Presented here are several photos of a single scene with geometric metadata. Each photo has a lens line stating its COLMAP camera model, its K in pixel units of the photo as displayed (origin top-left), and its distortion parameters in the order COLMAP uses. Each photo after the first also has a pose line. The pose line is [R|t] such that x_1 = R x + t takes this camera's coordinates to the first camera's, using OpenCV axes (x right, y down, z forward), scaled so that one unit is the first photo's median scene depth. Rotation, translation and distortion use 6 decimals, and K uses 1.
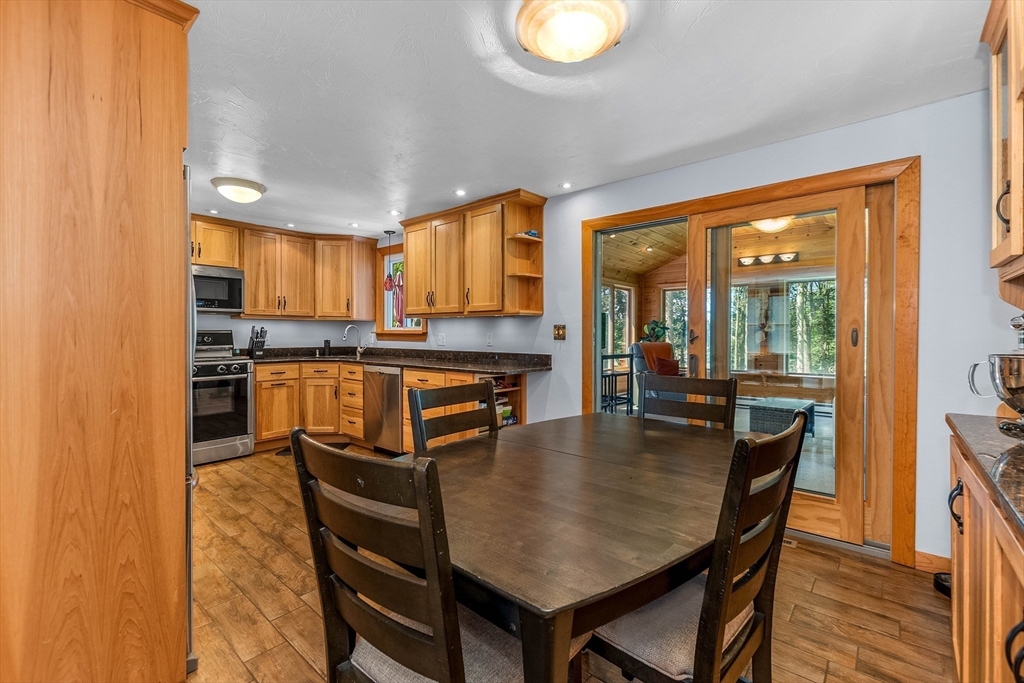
lens RADIAL K [[427.8, 0, 527.1], [0, 427.8, 337.9], [0, 0, 1]] dist [-0.014457, -0.000084]
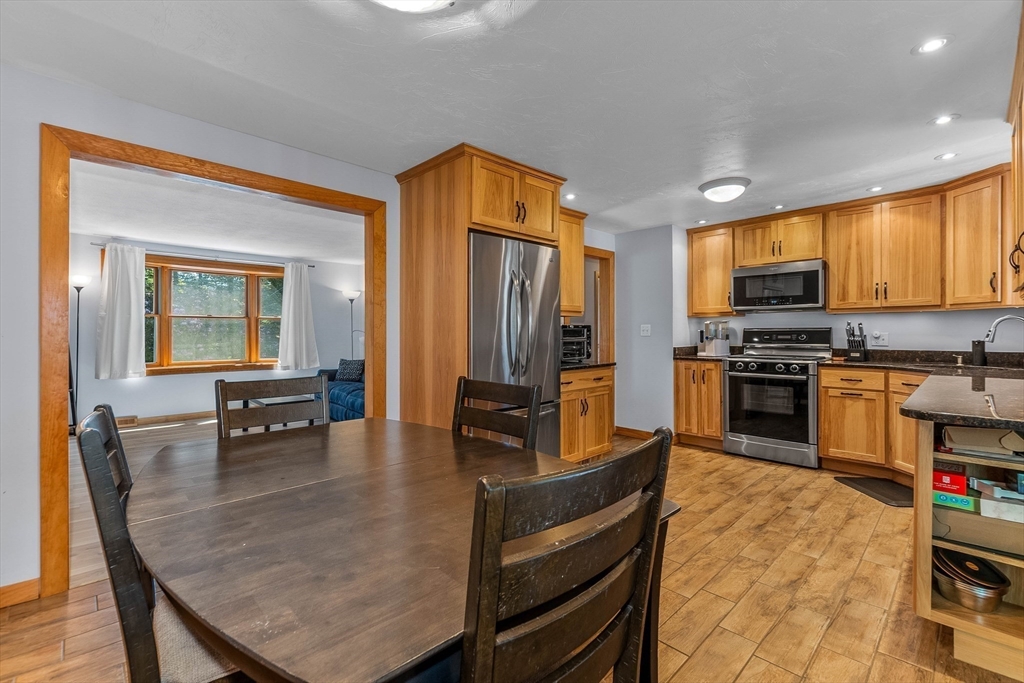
lens RADIAL K [[449.7, 0, 505.5], [0, 449.7, 335.3], [0, 0, 1]] dist [-0.004056, -0.000179]
pose [[-0.121958, 0.003765, -0.992528, 0.348675], [-0.009924, 0.999938, 0.005013, 0.000181], [0.992486, 0.010461, -0.121914, 0.471118]]
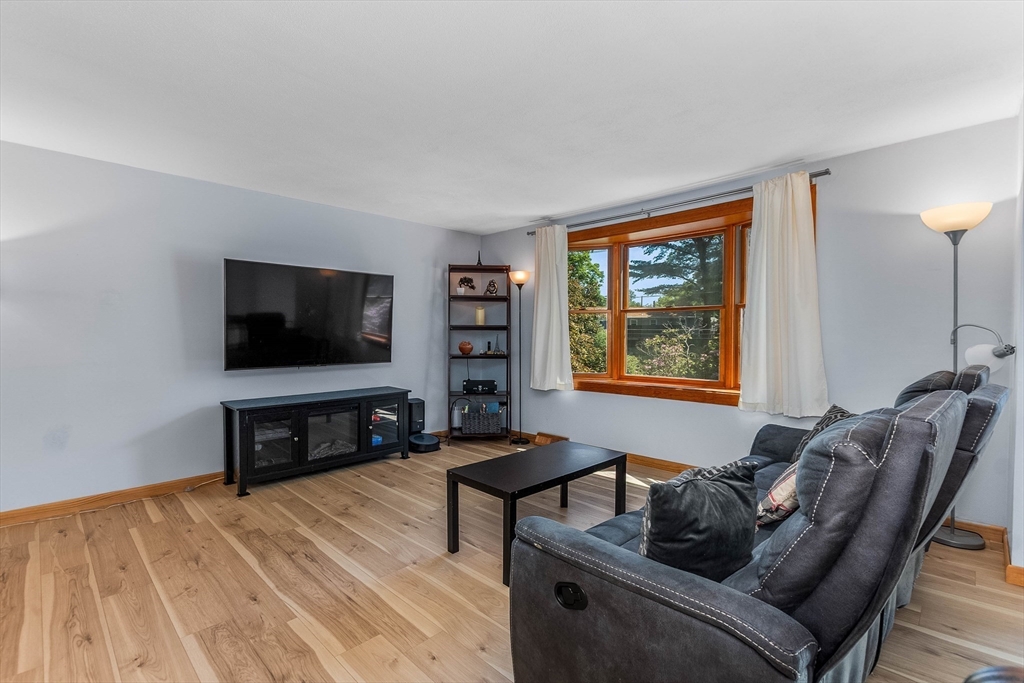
lens RADIAL K [[474.1, 0, 491.8], [0, 474.1, 338.3], [0, 0, 1]] dist [0.002090, 0.000178]
pose [[-0.992903, 0.003062, 0.118888, -0.814437], [0.005345, 0.999807, 0.018884, -0.000408], [-0.118808, 0.019385, -0.992728, 0.352993]]
